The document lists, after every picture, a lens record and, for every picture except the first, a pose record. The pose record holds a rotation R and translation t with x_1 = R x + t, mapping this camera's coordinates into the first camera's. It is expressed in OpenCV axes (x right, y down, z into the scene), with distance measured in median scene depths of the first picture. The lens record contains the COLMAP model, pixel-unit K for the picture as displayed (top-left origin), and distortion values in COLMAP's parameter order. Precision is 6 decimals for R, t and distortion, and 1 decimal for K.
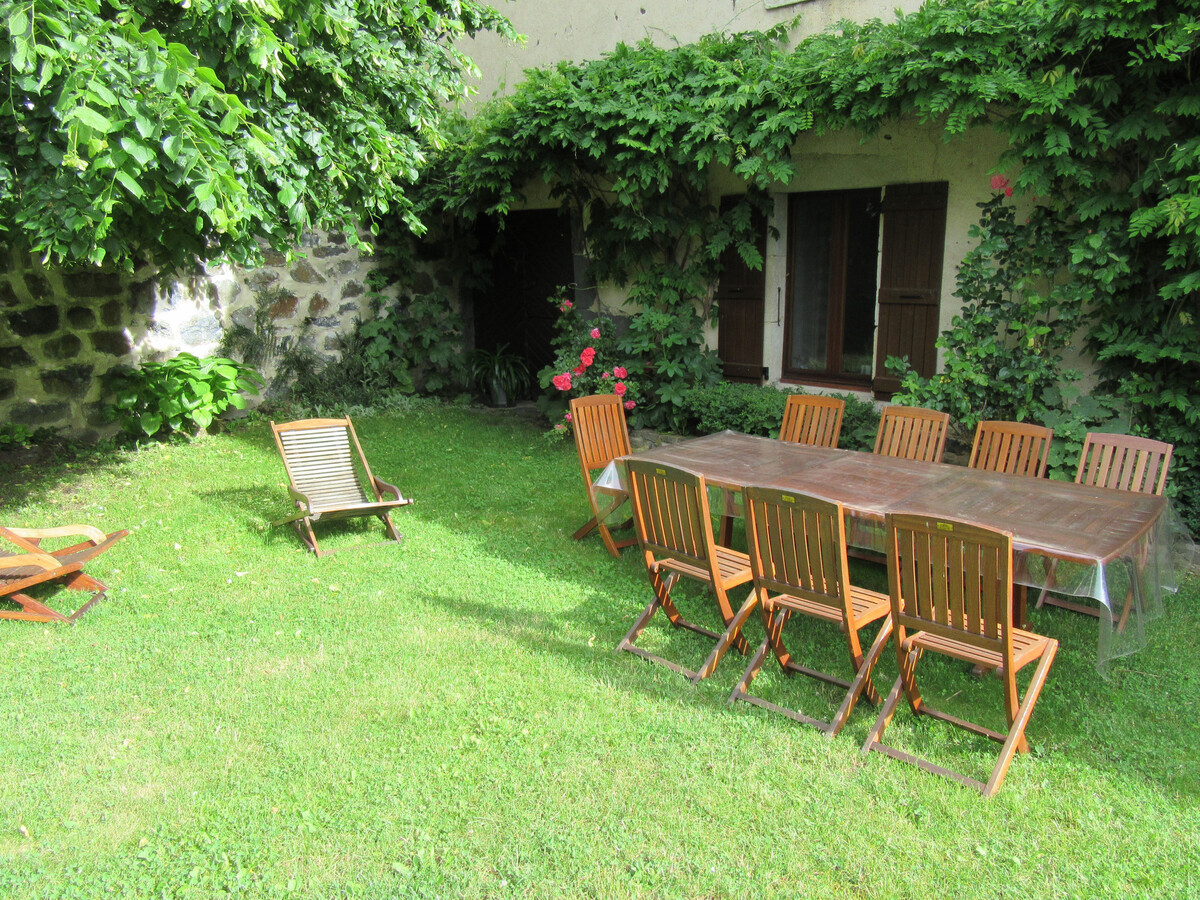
lens RADIAL K [[866.7, 0, 624.5], [0, 866.7, 442.5], [0, 0, 1]] dist [-0.002569, 0.003268]
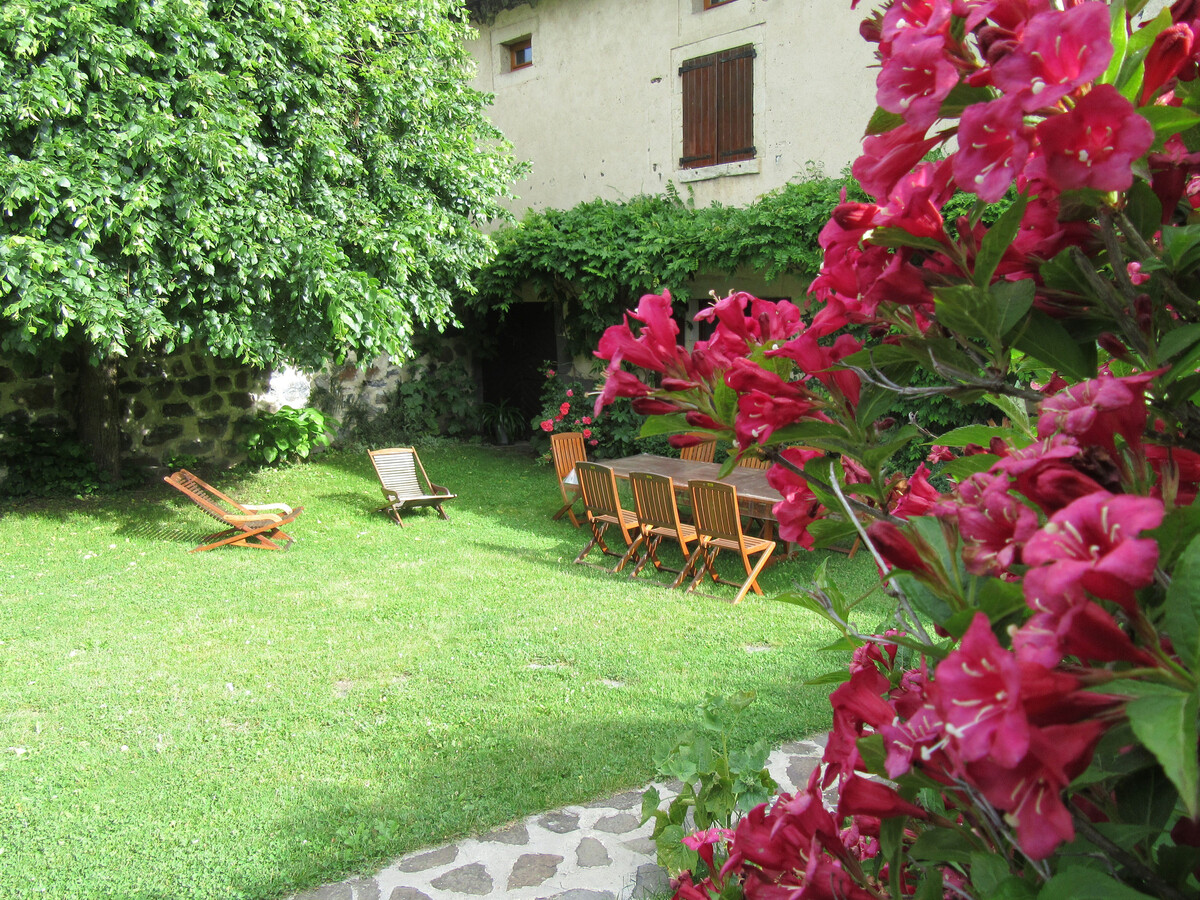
lens RADIAL K [[1005.2, 0, 605.8], [0, 1005.2, 477.8], [0, 0, 1]] dist [0.075407, -0.175159]
pose [[0.999722, -0.002511, -0.023442, 0.068451], [0.001918, 0.999679, -0.025268, 0.063200], [0.023497, 0.025216, 0.999406, -0.717533]]
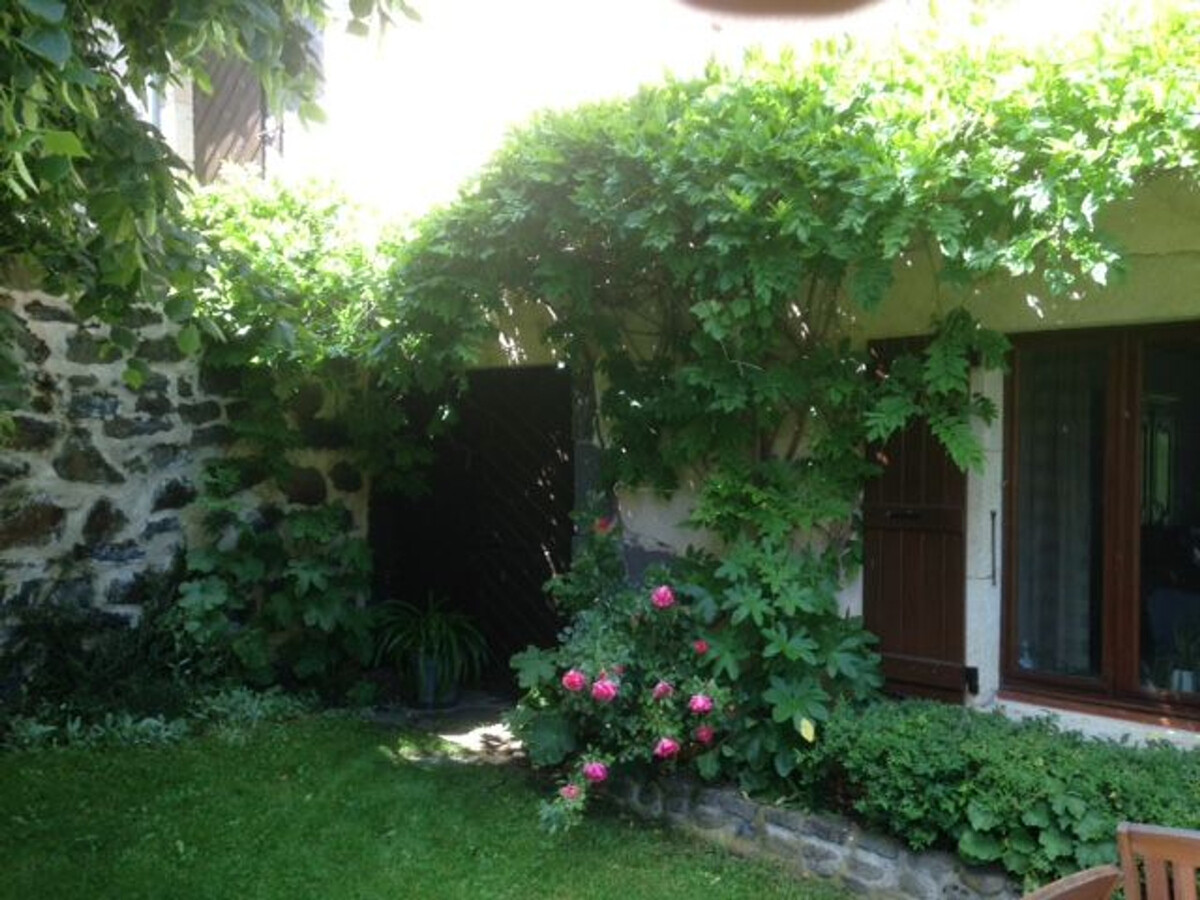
lens RADIAL K [[866.7, 0, 624.5], [0, 866.7, 442.5], [0, 0, 1]] dist [-0.002569, 0.003268]
pose [[0.996989, 0.022517, 0.074200, -0.081452], [-0.005342, 0.974582, -0.223967, -0.104897], [-0.077357, 0.222896, 0.971768, 0.520501]]
